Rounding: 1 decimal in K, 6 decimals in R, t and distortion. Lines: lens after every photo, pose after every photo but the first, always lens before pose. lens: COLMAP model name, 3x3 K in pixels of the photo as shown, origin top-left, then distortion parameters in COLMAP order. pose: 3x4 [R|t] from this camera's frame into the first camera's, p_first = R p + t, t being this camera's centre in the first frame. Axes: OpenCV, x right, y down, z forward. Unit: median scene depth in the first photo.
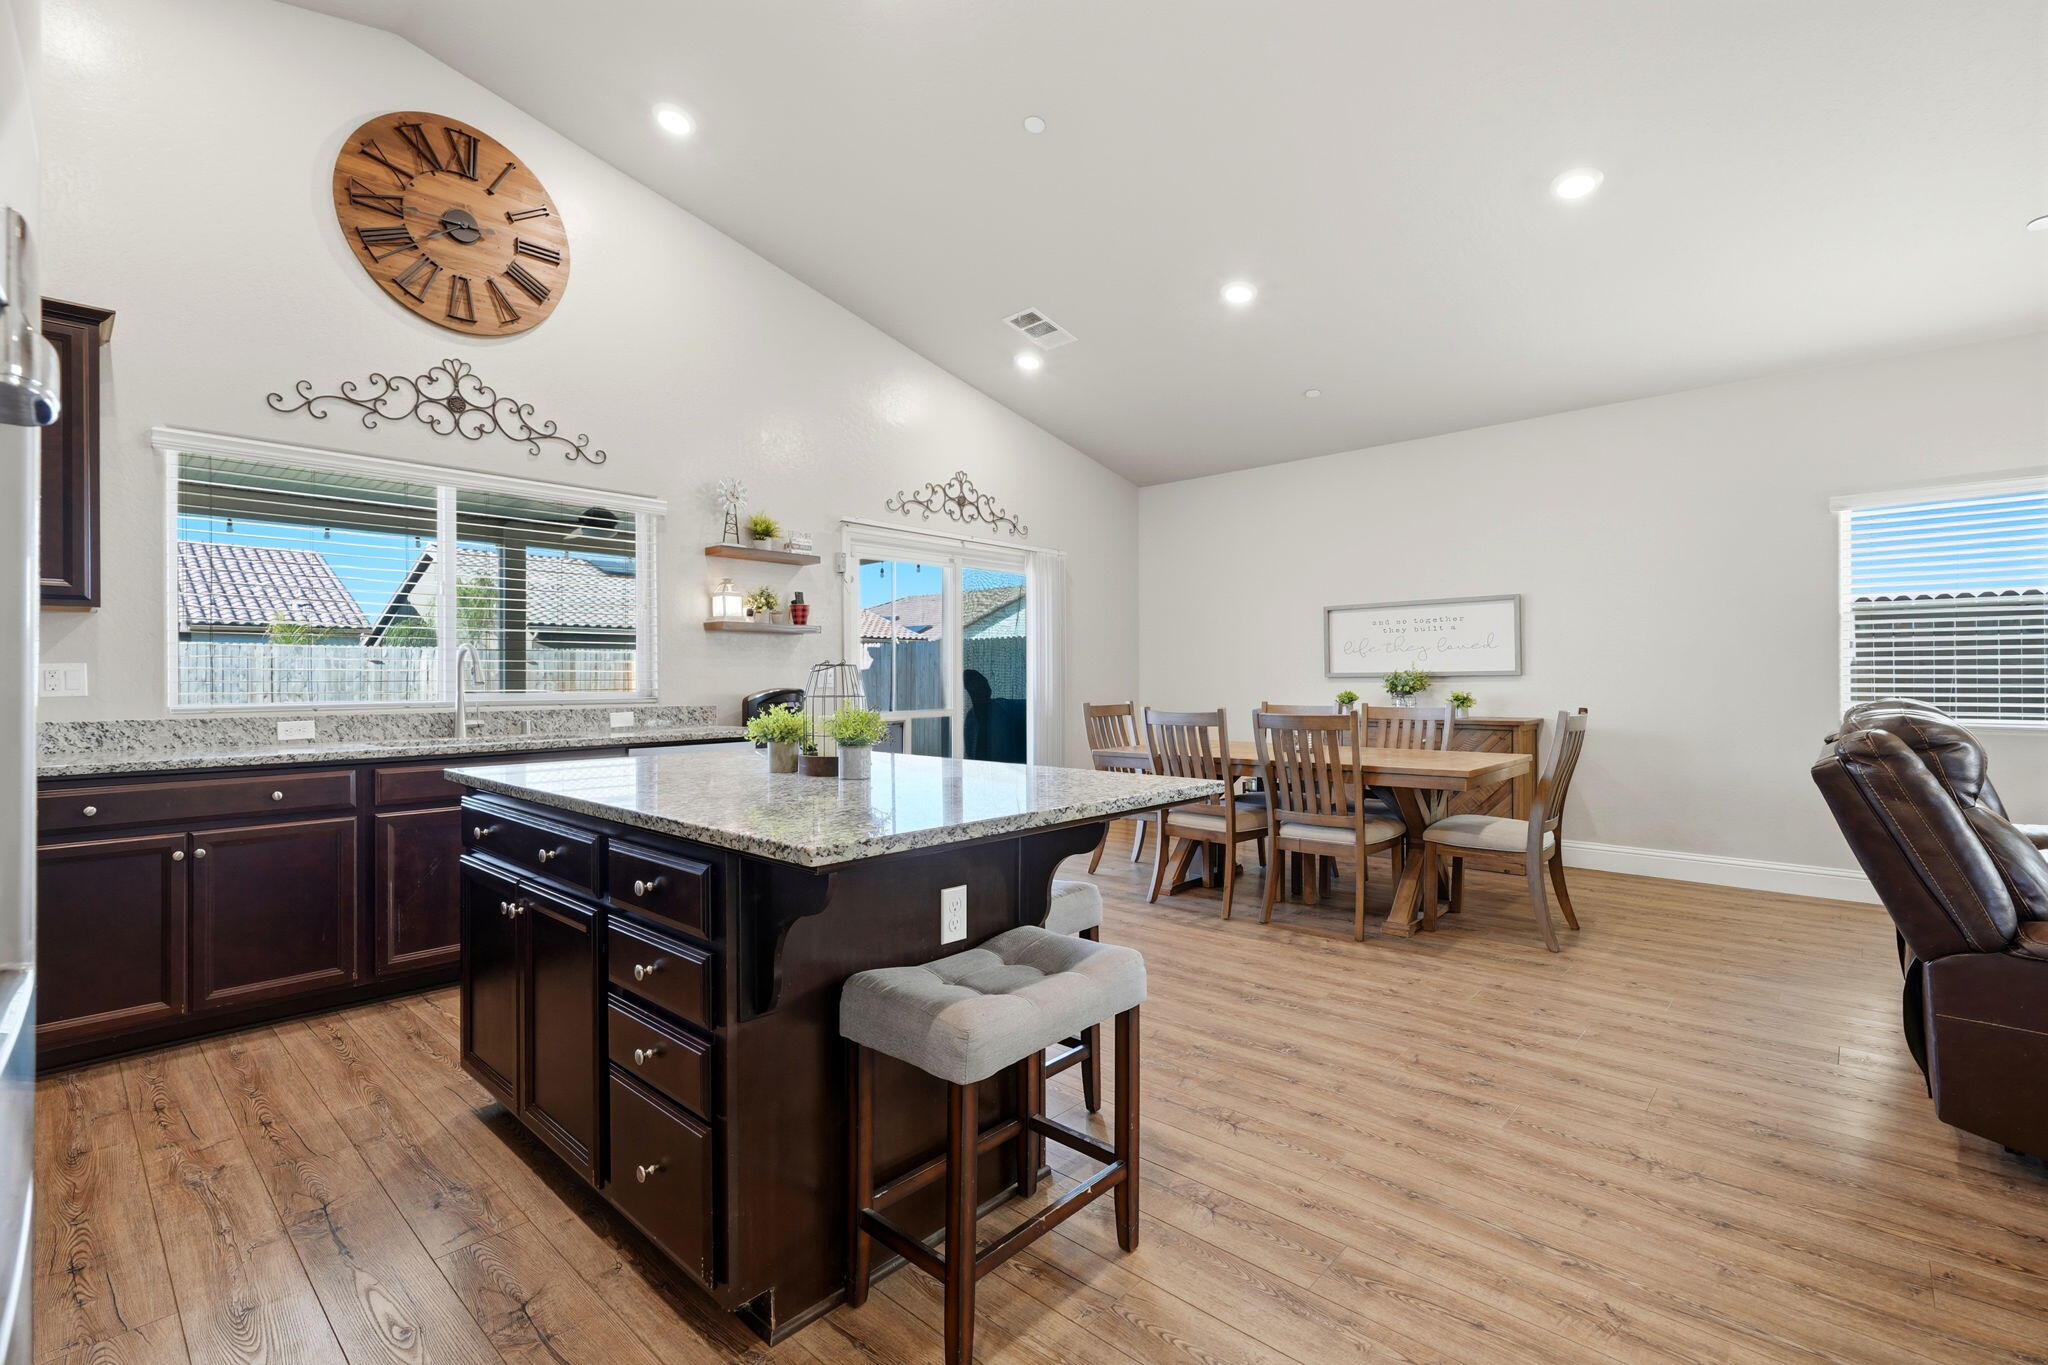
lens RADIAL K [[915.9, 0, 1016.5], [0, 915.9, 680.6], [0, 0, 1]] dist [-0.000226, 0.000165]
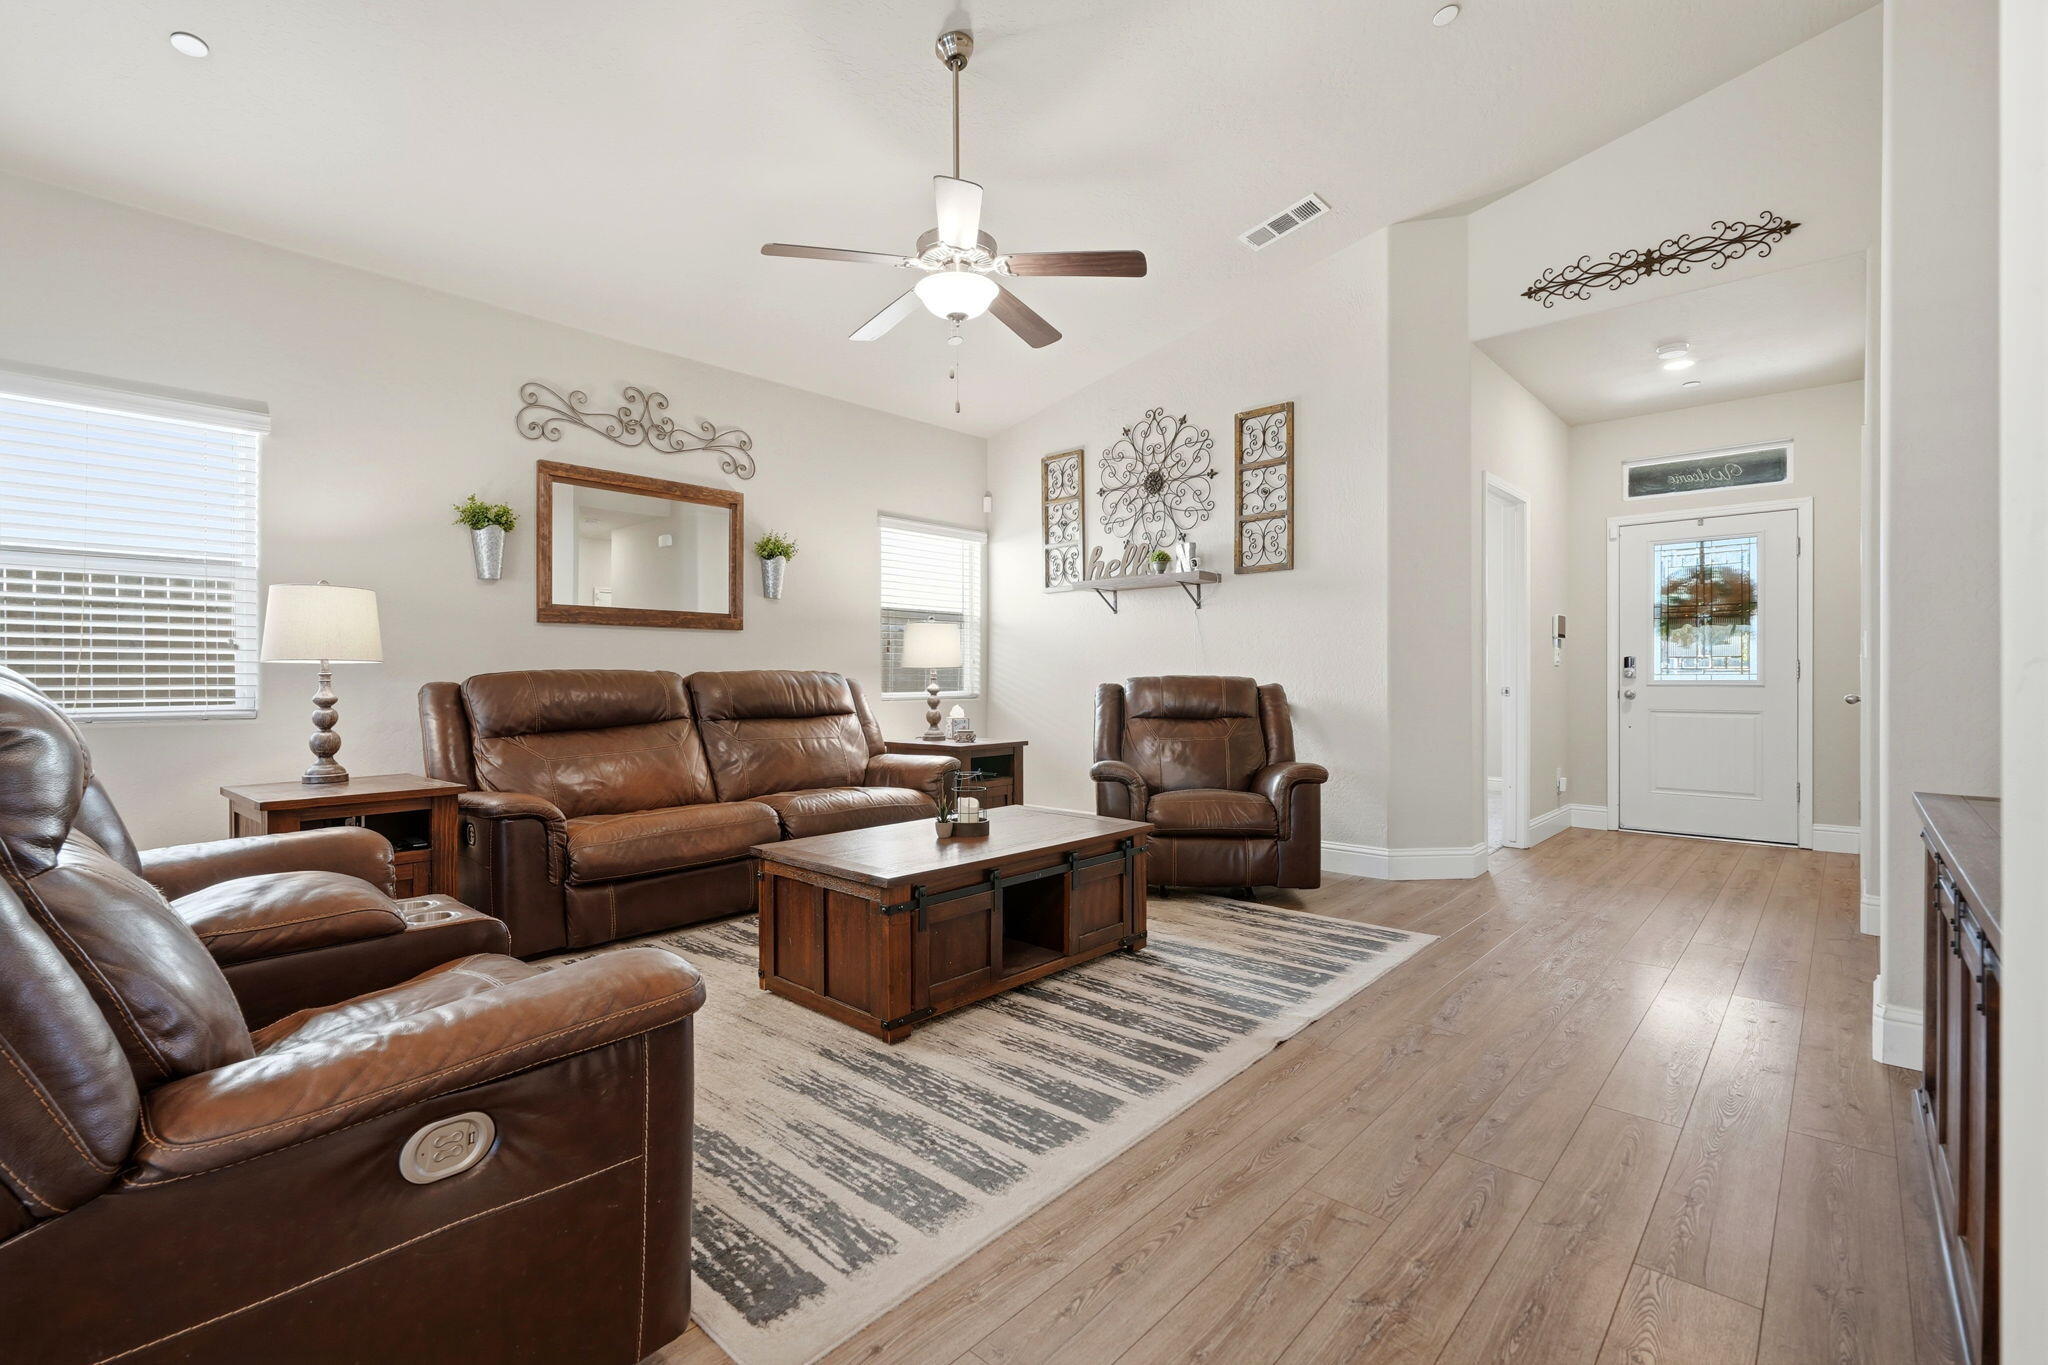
lens RADIAL K [[915.4, 0, 1022.0], [0, 915.4, 680.6], [0, 0, 1]] dist [-0.000486, 0.000030]
pose [[-0.009121, -0.000211, 0.999958, 0.313794], [0.004356, 0.999990, 0.000250, 0.024884], [-0.999949, 0.004358, -0.009120, 0.279160]]
